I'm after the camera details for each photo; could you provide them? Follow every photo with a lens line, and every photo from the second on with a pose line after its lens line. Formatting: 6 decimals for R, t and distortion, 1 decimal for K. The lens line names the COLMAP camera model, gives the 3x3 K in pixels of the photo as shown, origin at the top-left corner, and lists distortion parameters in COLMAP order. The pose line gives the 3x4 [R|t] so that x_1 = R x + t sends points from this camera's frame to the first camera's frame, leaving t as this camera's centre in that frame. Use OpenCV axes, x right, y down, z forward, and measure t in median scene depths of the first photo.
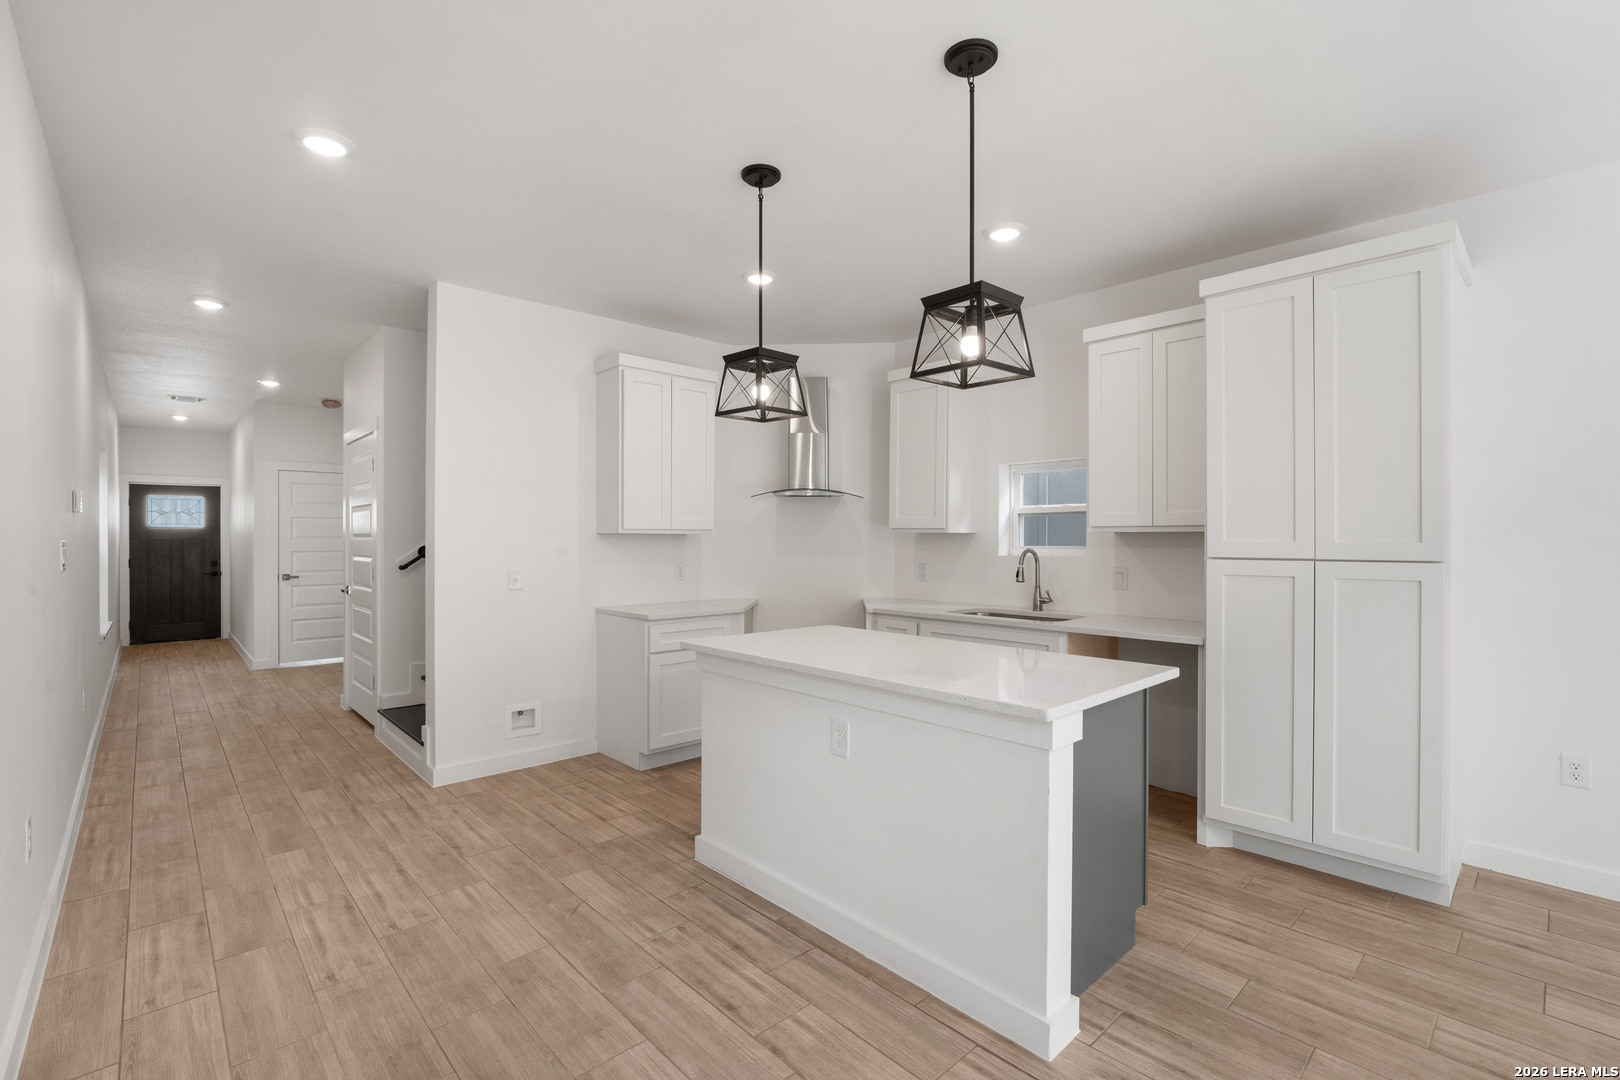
lens RADIAL K [[725.7, 0, 810.0], [0, 725.7, 540.0], [0, 0, 1]] dist [-0.024445, 0.006470]
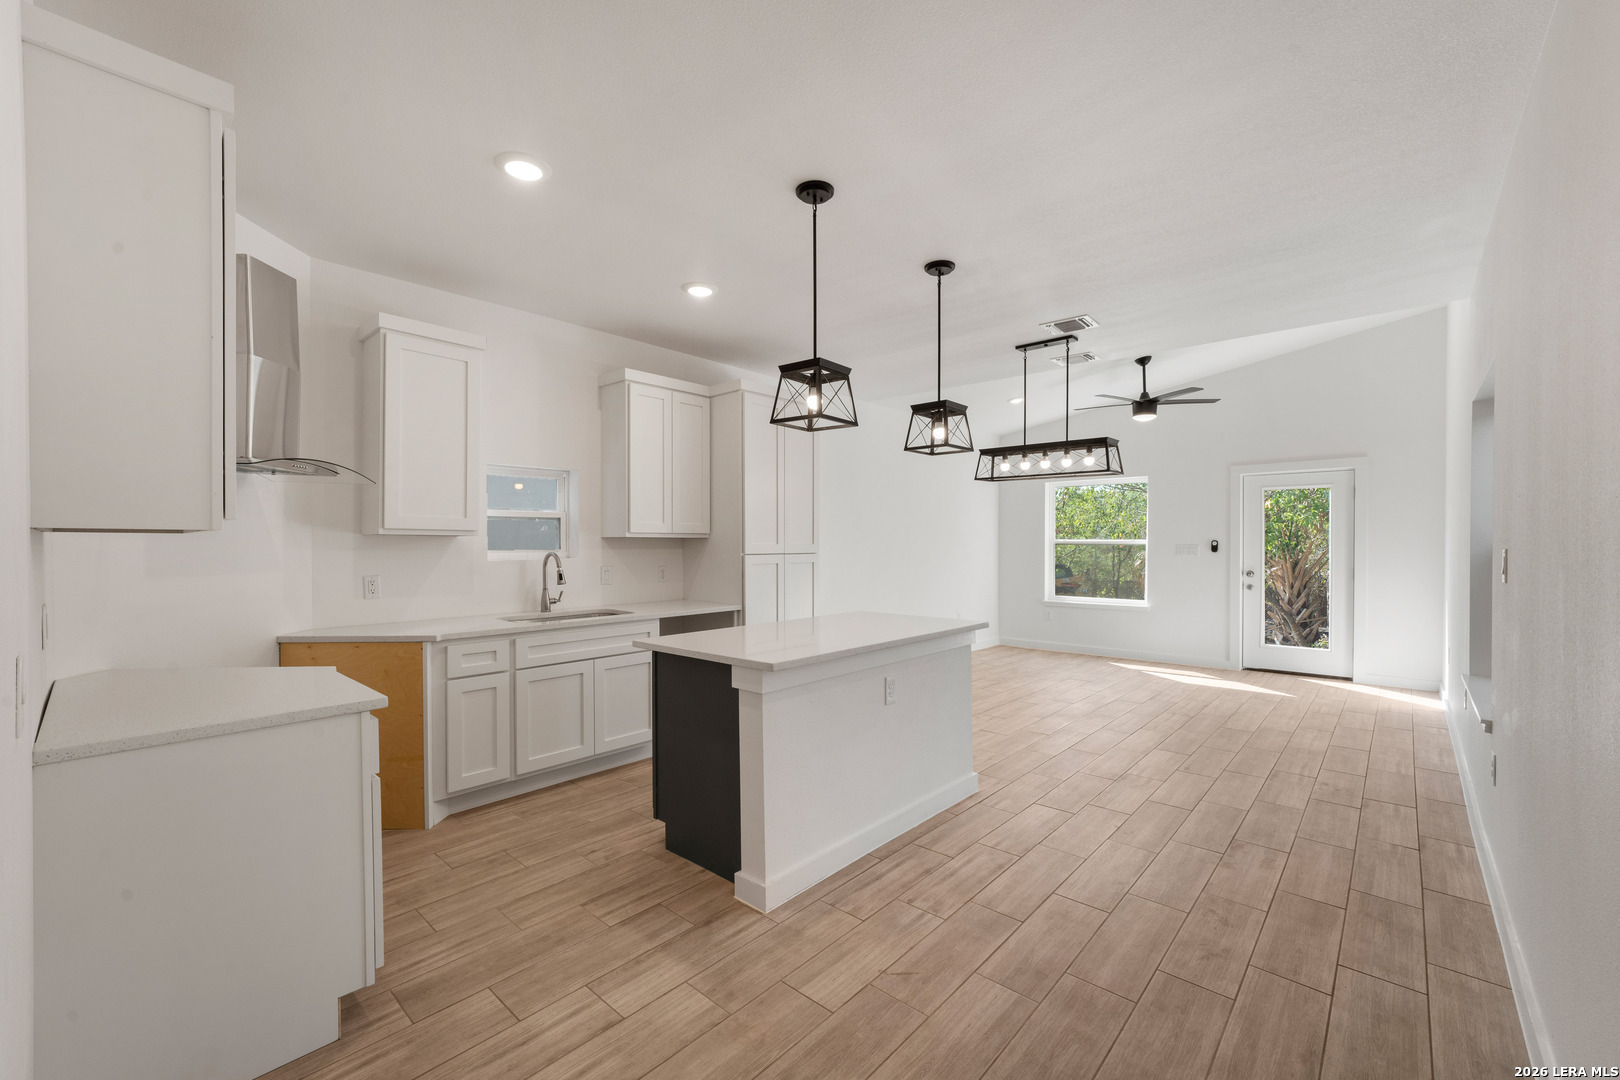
lens RADIAL K [[664.3, 0, 800.0], [0, 664.3, 546.8], [0, 0, 1]] dist [-0.002434, -0.000039]
pose [[-0.082539, -0.007759, 0.996558, -0.792857], [0.000510, 0.999969, 0.007827, -0.003198], [-0.996588, 0.001154, -0.082532, 0.852524]]
